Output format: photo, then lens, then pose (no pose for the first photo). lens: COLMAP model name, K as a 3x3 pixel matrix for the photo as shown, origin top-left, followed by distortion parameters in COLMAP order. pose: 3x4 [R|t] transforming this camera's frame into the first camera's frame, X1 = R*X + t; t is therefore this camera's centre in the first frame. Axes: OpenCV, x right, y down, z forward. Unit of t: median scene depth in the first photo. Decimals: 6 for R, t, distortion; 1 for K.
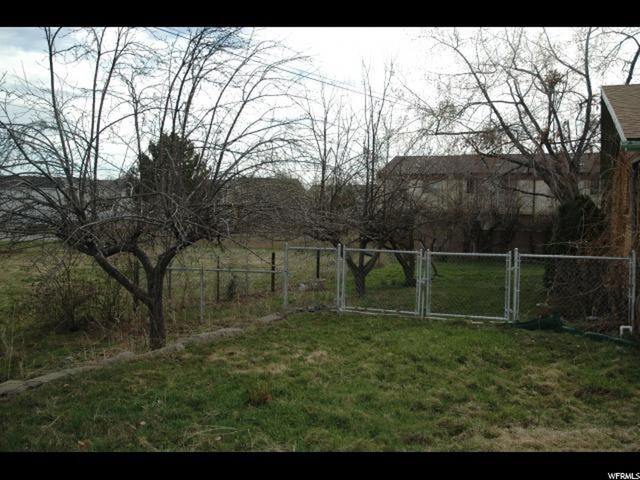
lens RADIAL K [[664.5, 0, 320.0], [0, 664.5, 240.0], [0, 0, 1]] dist [-0.088133, -0.003082]
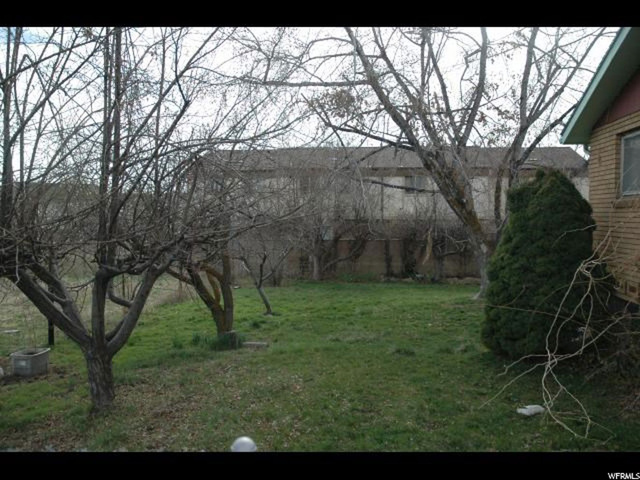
lens RADIAL K [[664.5, 0, 320.0], [0, 664.5, 240.0], [0, 0, 1]] dist [-0.088133, -0.003082]
pose [[0.966510, -0.027787, 0.255120, 0.058521], [0.032524, 0.999368, -0.014366, -0.006355], [-0.254560, 0.022182, 0.966803, 0.348361]]
